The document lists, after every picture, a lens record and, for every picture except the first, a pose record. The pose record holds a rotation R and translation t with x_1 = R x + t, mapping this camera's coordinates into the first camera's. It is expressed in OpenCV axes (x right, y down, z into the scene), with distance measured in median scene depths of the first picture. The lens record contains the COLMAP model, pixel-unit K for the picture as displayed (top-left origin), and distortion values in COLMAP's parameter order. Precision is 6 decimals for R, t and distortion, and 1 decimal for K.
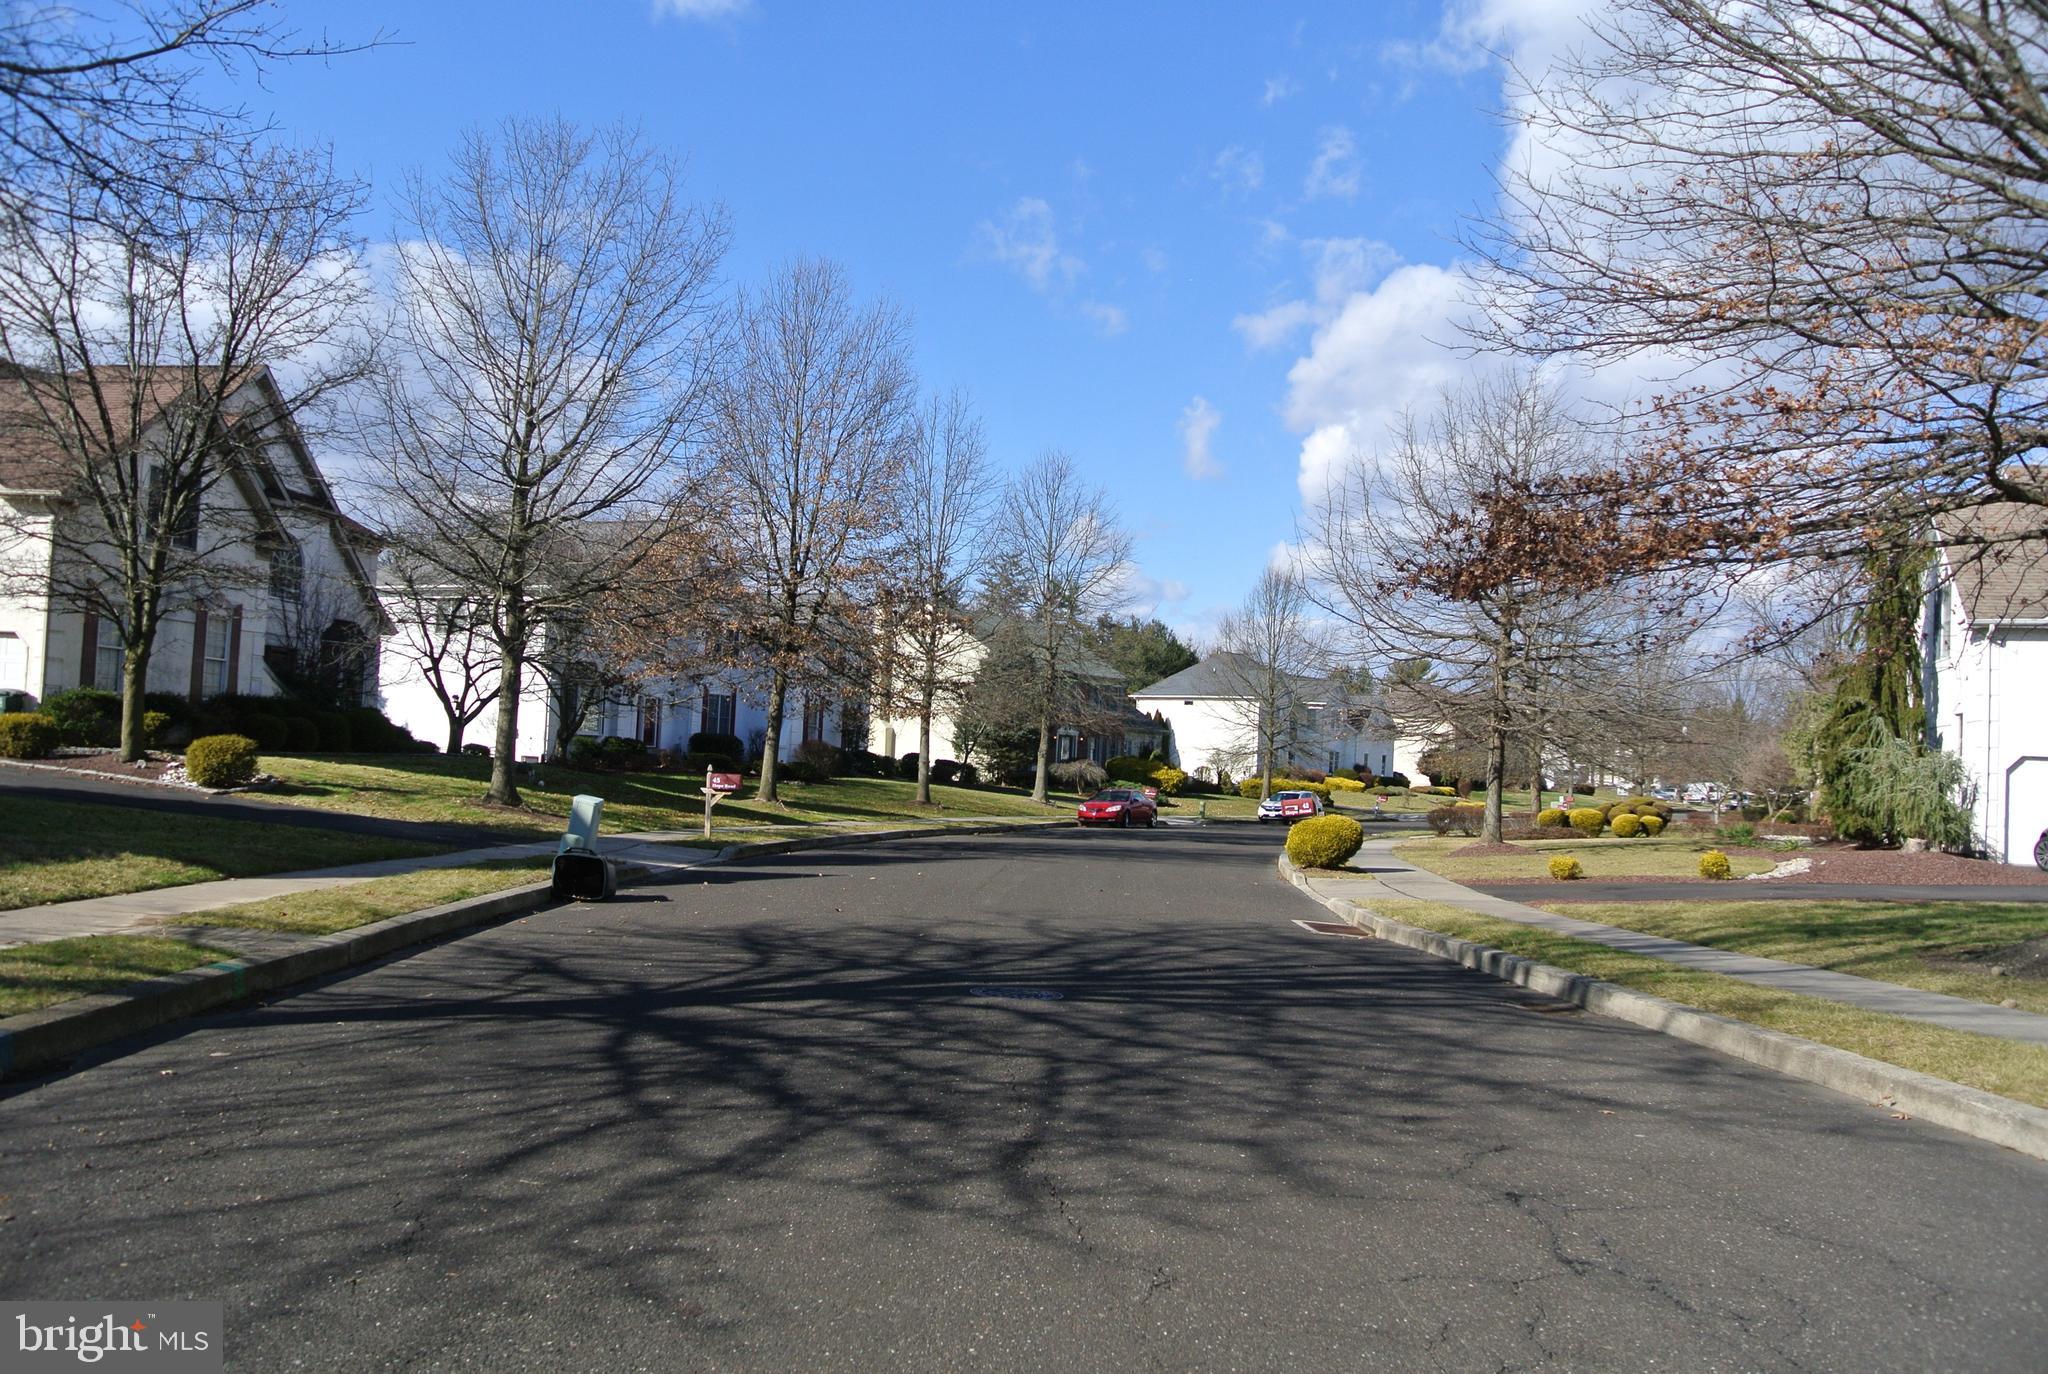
lens RADIAL K [[1653.9, 0, 1024.0], [0, 1653.9, 687.0], [0, 0, 1]] dist [-0.085336, 0.000602]
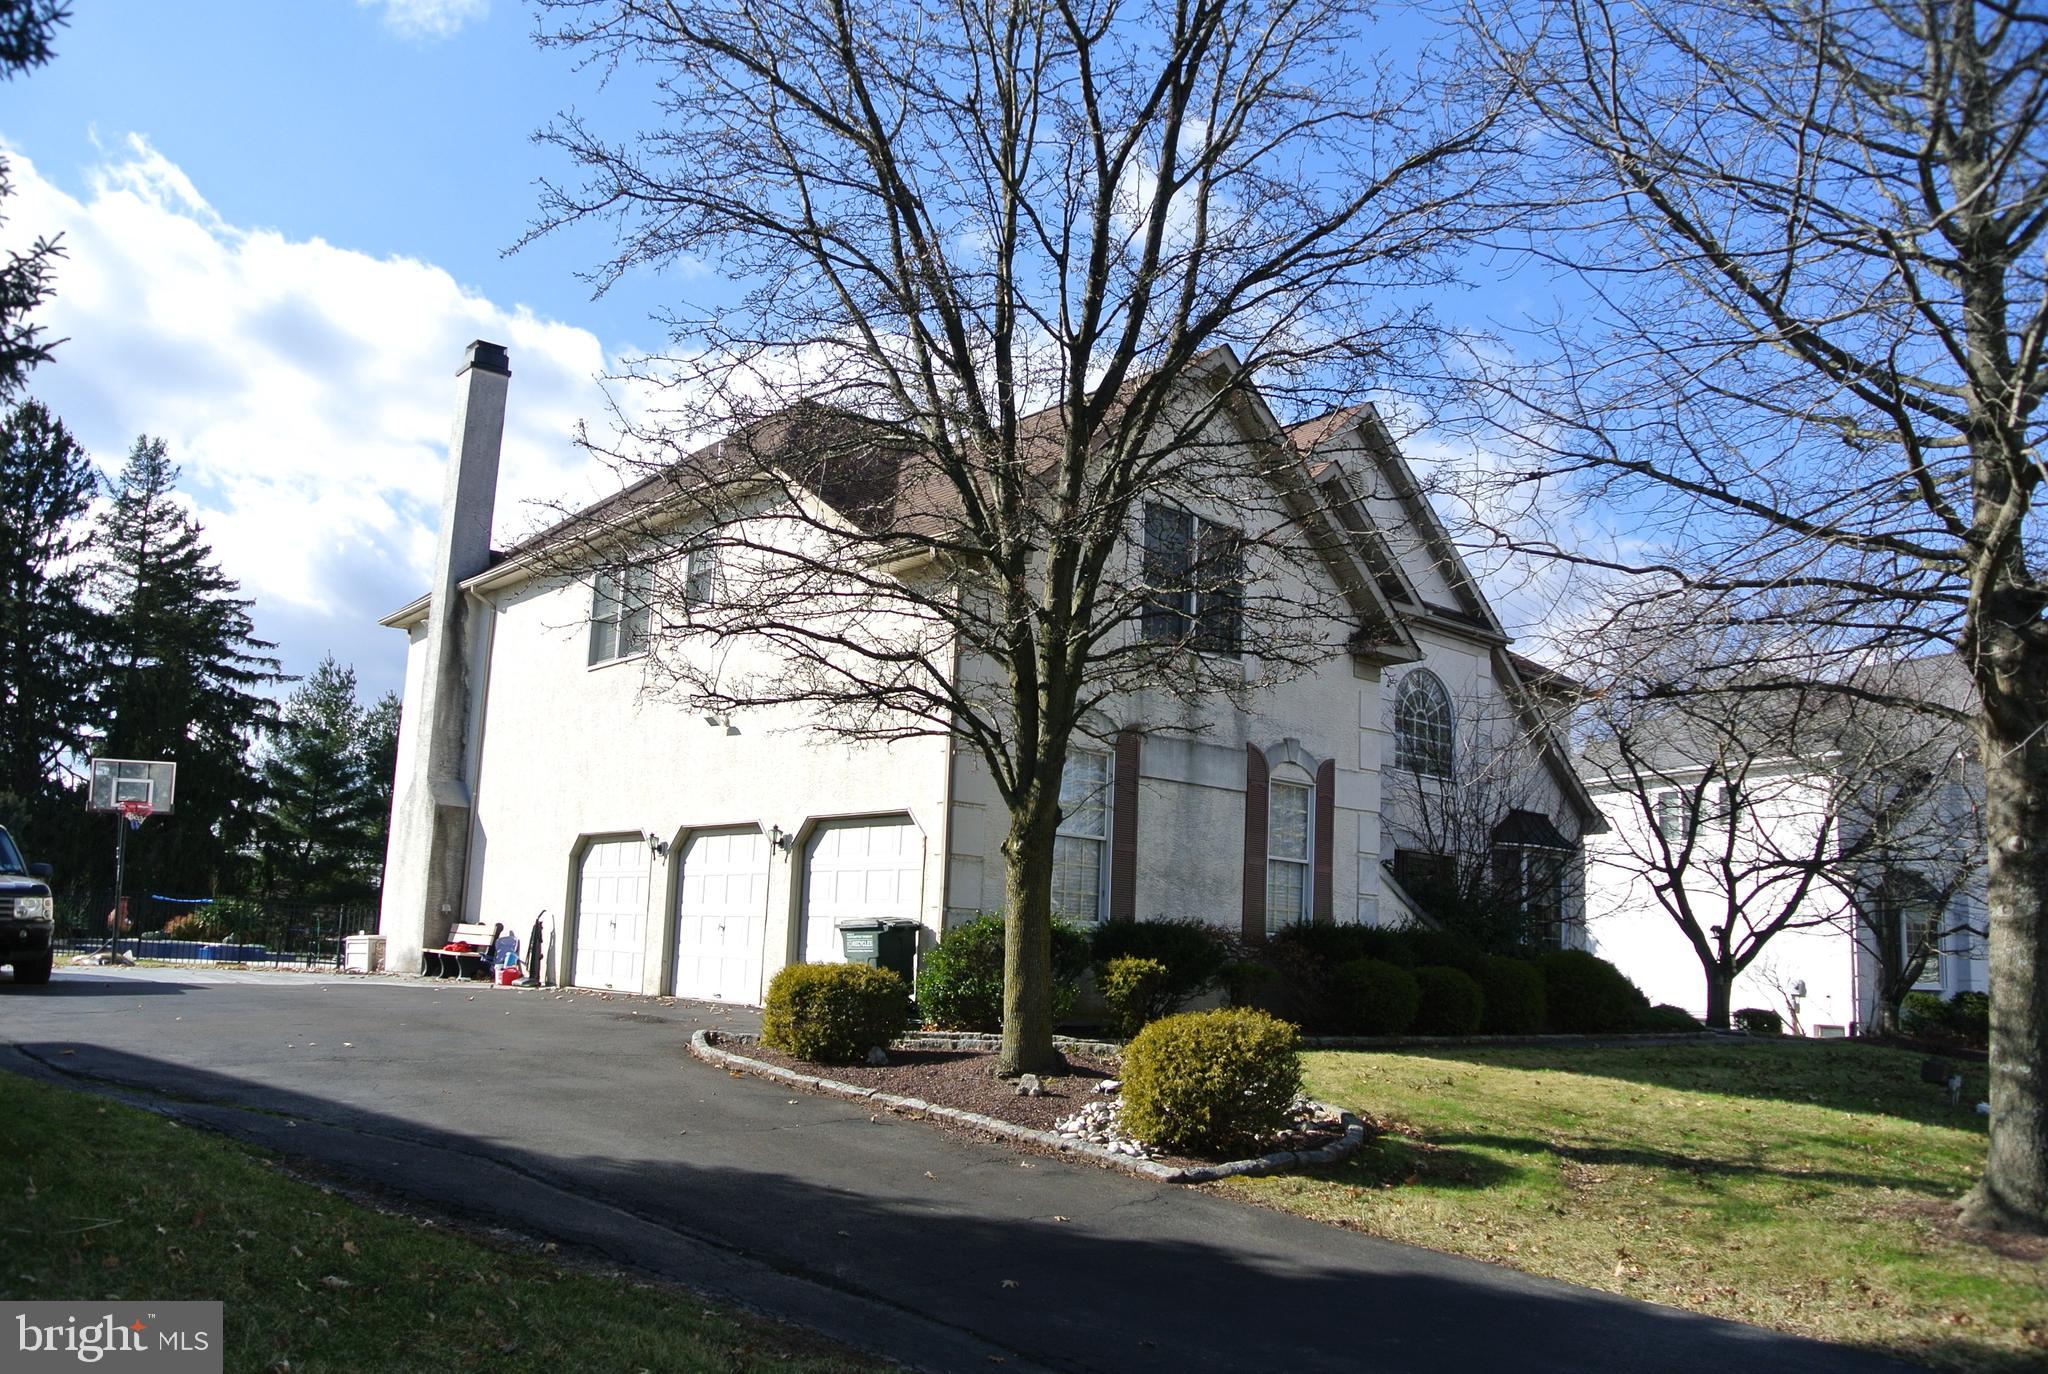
lens RADIAL K [[1653.9, 0, 1024.0], [0, 1653.9, 687.0], [0, 0, 1]] dist [-0.085336, 0.000602]
pose [[0.767189, -0.121273, -0.629853, -0.197541], [0.022645, 0.986473, -0.162354, 0.011893], [0.641022, 0.110293, 0.759557, 0.478050]]
